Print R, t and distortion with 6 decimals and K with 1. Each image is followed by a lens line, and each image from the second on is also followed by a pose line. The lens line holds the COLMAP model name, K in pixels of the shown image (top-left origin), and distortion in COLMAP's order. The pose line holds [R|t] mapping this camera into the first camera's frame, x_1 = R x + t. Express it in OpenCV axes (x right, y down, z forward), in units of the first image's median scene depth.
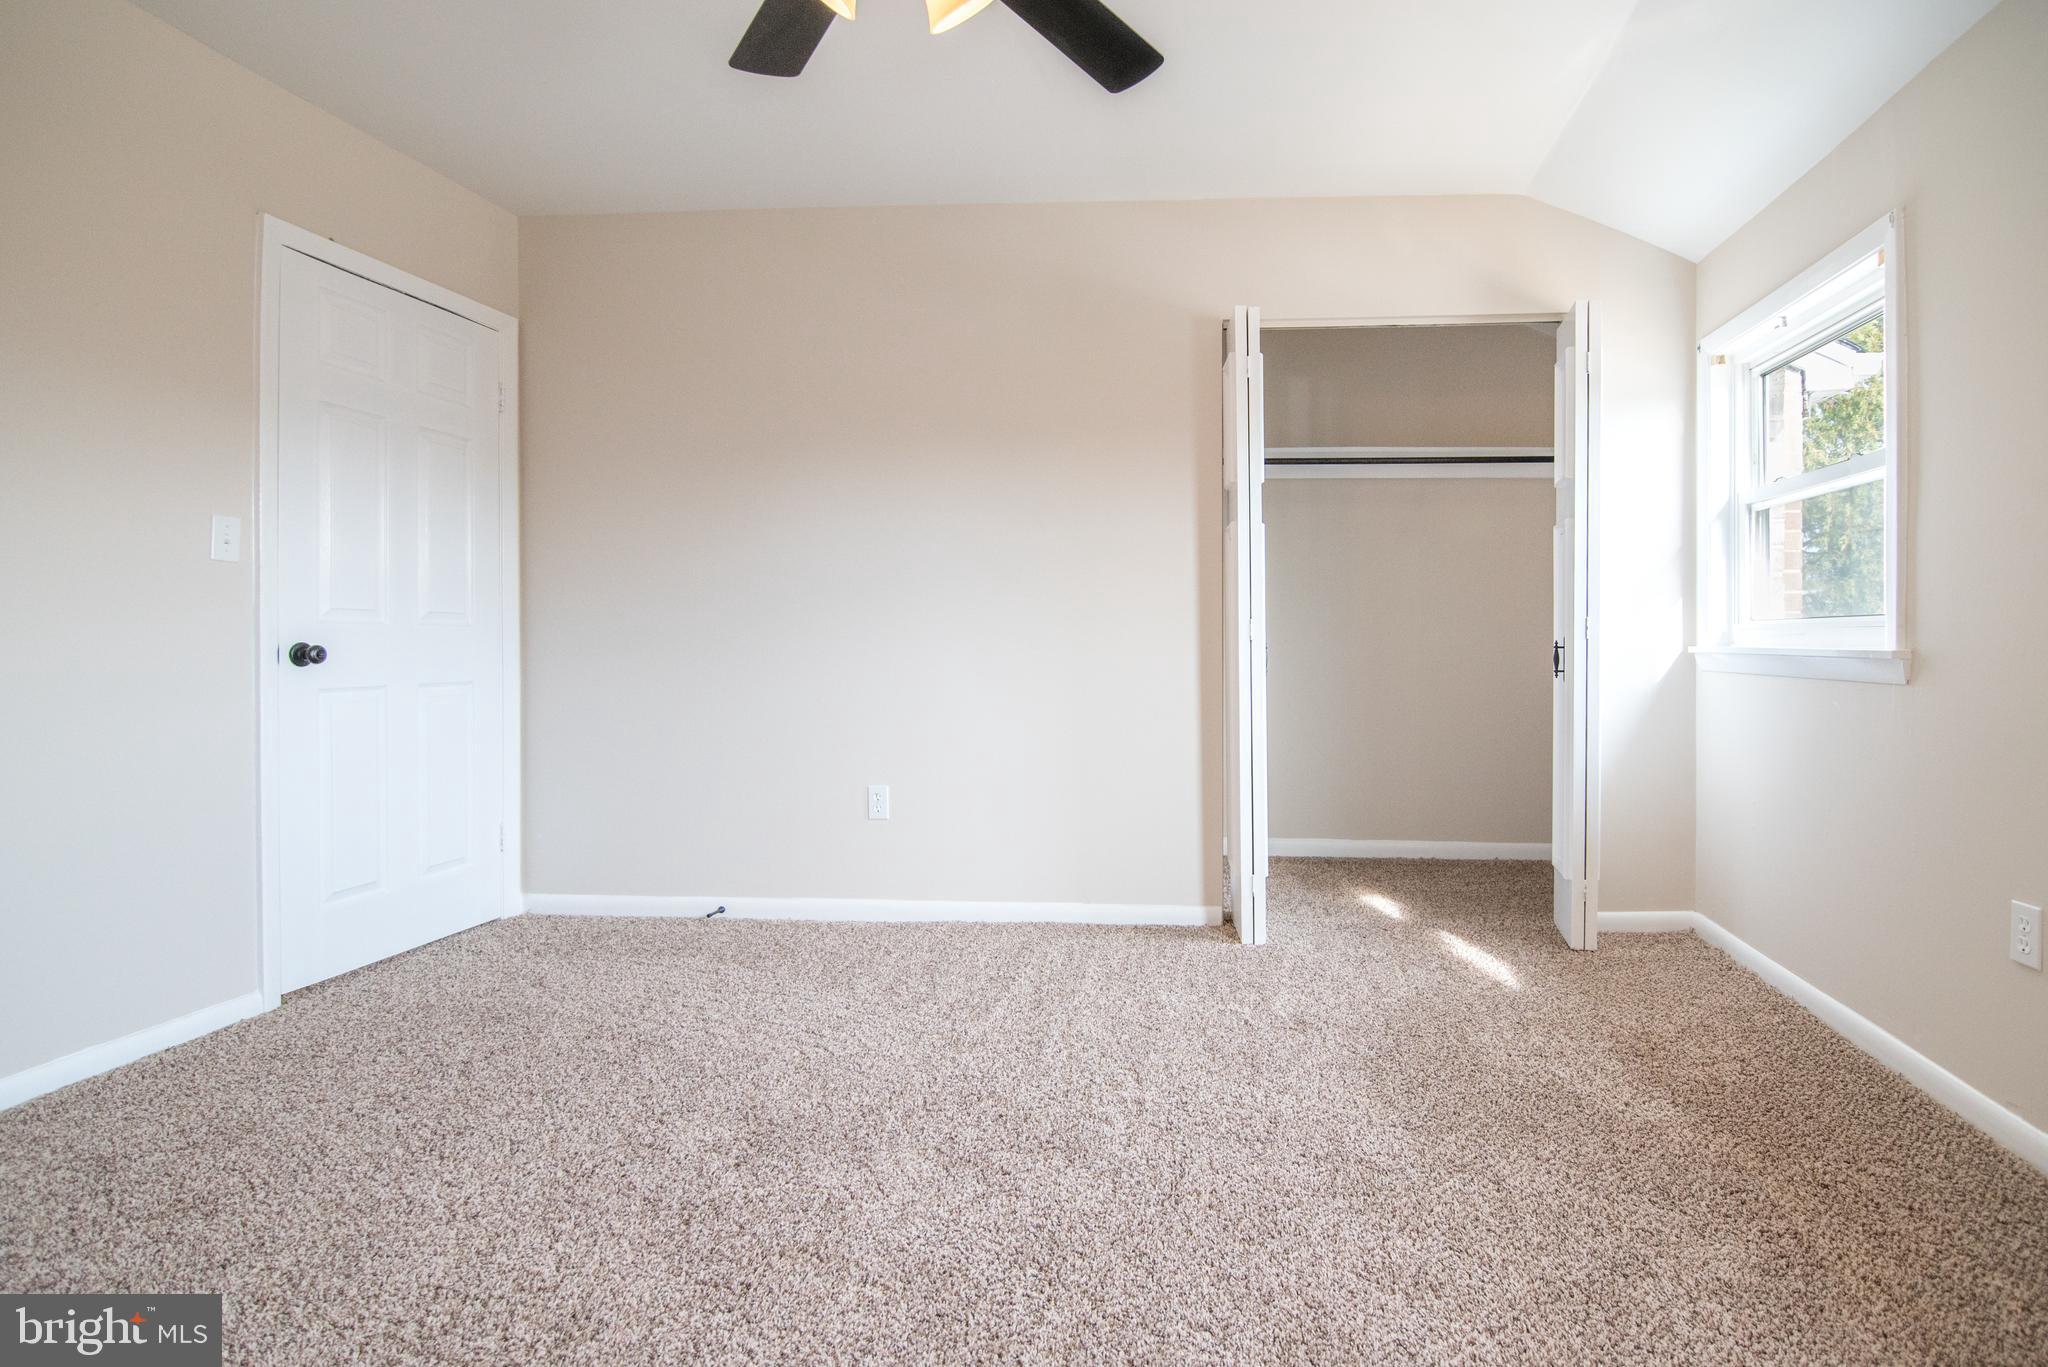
lens RADIAL K [[980.1, 0, 1024.0], [0, 980.1, 642.4], [0, 0, 1]] dist [-0.023694, -0.000204]
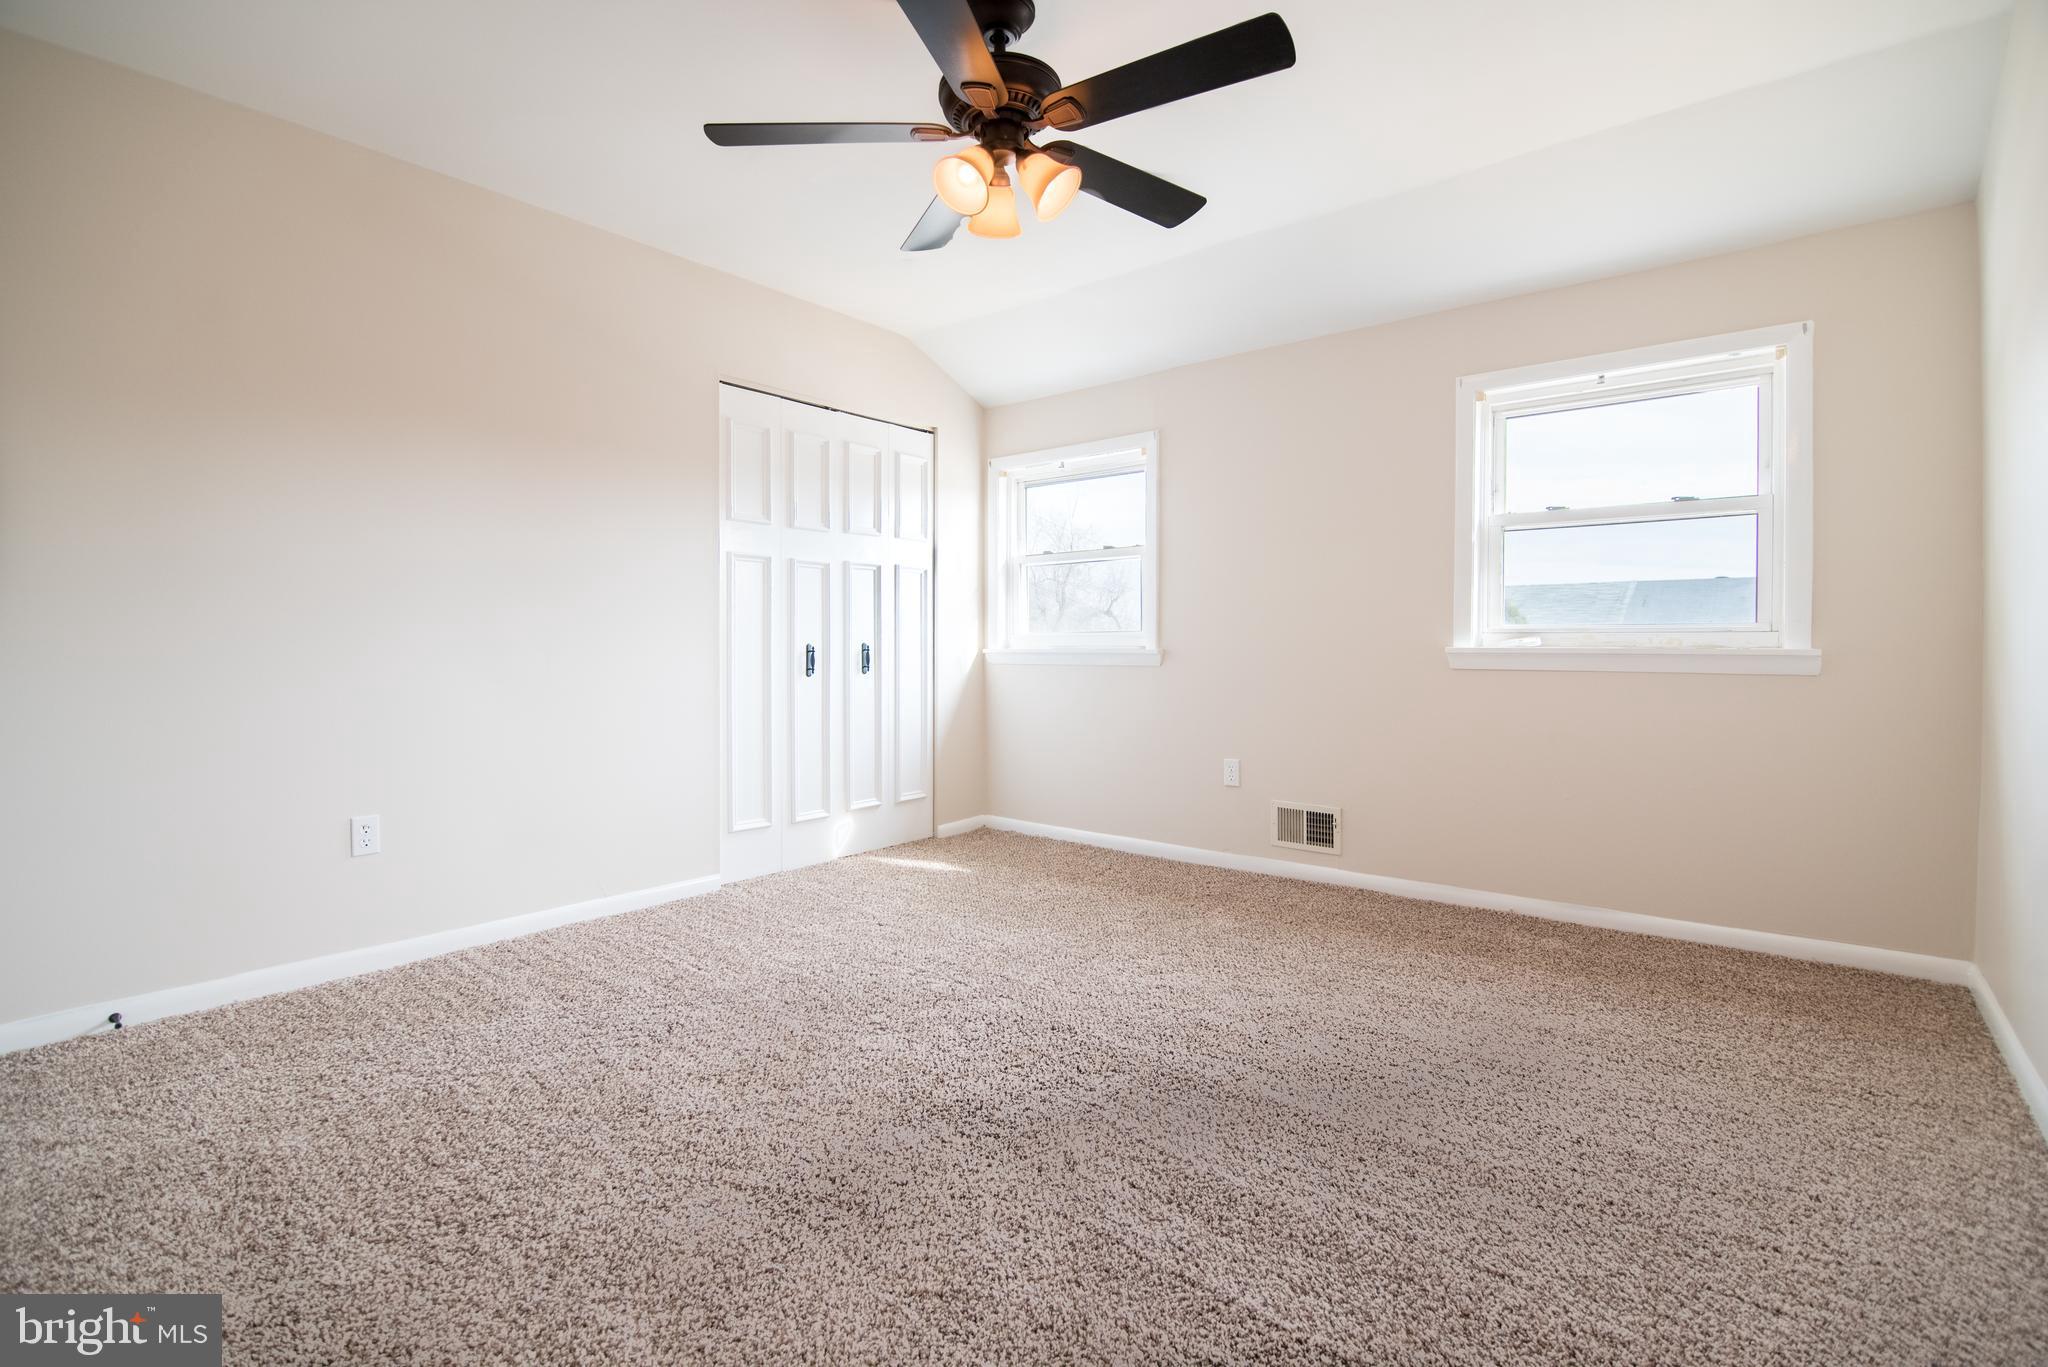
lens RADIAL K [[958.3, 0, 1020.8], [0, 958.3, 642.1], [0, 0, 1]] dist [0.001961, -0.010272]
pose [[0.582813, -0.001056, 0.812605, -0.560098], [0.006281, 0.999975, -0.003205, -0.001247], [-0.812582, 0.006972, 0.582805, 0.037775]]
